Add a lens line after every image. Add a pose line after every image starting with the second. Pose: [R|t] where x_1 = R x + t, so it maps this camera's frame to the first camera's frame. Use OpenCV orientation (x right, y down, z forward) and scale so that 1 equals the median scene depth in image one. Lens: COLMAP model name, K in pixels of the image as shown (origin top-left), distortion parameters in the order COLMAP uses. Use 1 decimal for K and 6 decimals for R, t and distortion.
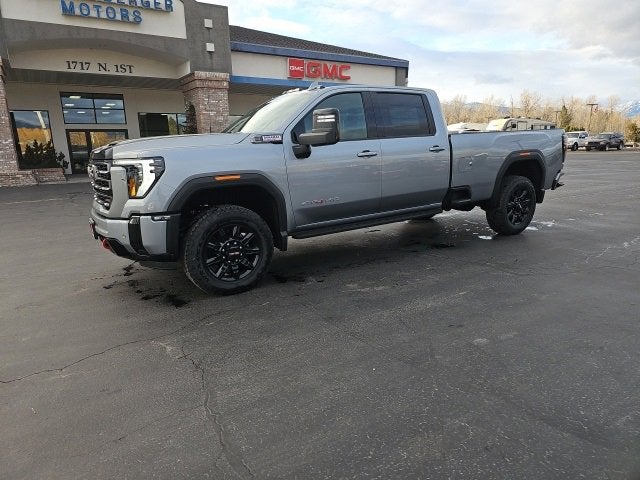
lens RADIAL K [[419.2, 0, 314.9], [0, 419.2, 239.6], [0, 0, 1]] dist [0.060011, -0.044367]
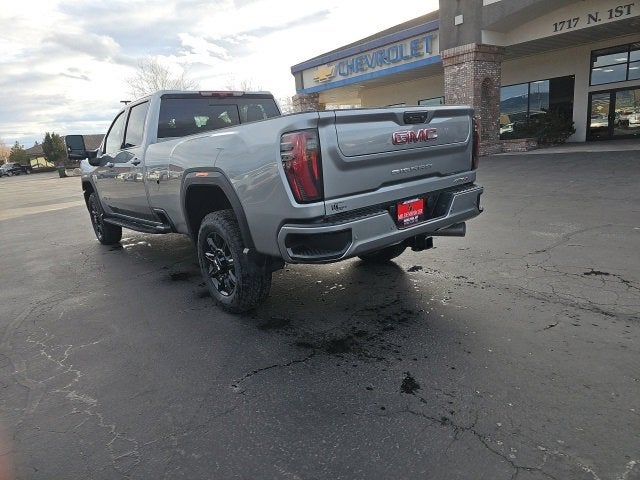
lens RADIAL K [[419.2, 0, 314.9], [0, 419.2, 239.6], [0, 0, 1]] dist [0.060011, -0.044367]
pose [[0.122198, 0.238194, -0.963500, 1.172009], [-0.135042, 0.965737, 0.221620, -0.287457], [0.983276, 0.103031, 0.150177, 1.175322]]
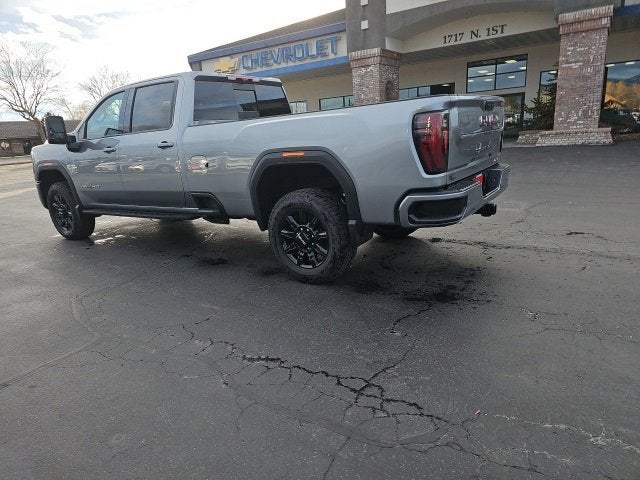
lens RADIAL K [[420.6, 0, 318.3], [0, 420.6, 245.0], [0, 0, 1]] dist [0.056525, -0.041338]
pose [[0.397104, 0.240602, -0.885674, 1.163553], [-0.146234, 0.969284, 0.197749, -0.219130], [0.906049, 0.050989, 0.420090, 0.866631]]
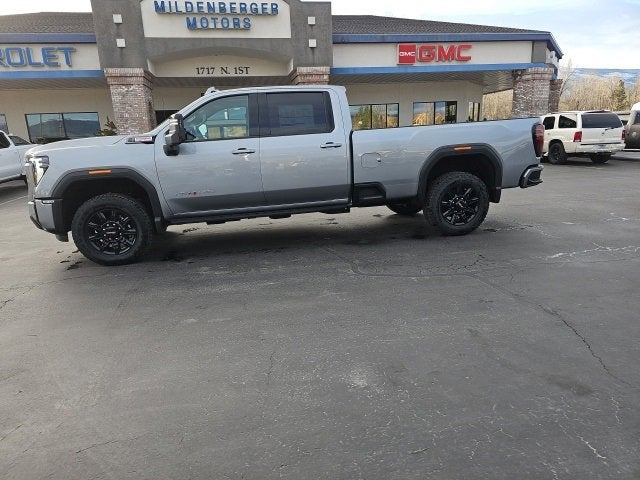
lens RADIAL K [[419.2, 0, 314.9], [0, 419.2, 239.6], [0, 0, 1]] dist [0.060011, -0.044367]
pose [[0.927415, 0.072614, -0.366918, 0.600065], [-0.061682, 0.997235, 0.041450, -0.025940], [0.368913, -0.015809, 0.929329, 0.035851]]
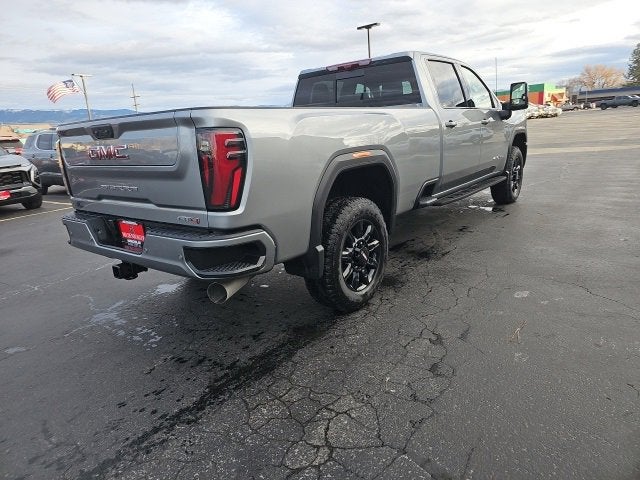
lens RADIAL K [[418.6, 0, 310.2], [0, 418.6, 230.2], [0, 0, 1]] dist [0.055560, -0.042154]
pose [[-0.938939, 0.172202, -0.297892, 0.585426], [0.022867, 0.895071, 0.445337, -0.442092], [0.343323, 0.411333, -0.844355, 1.884966]]
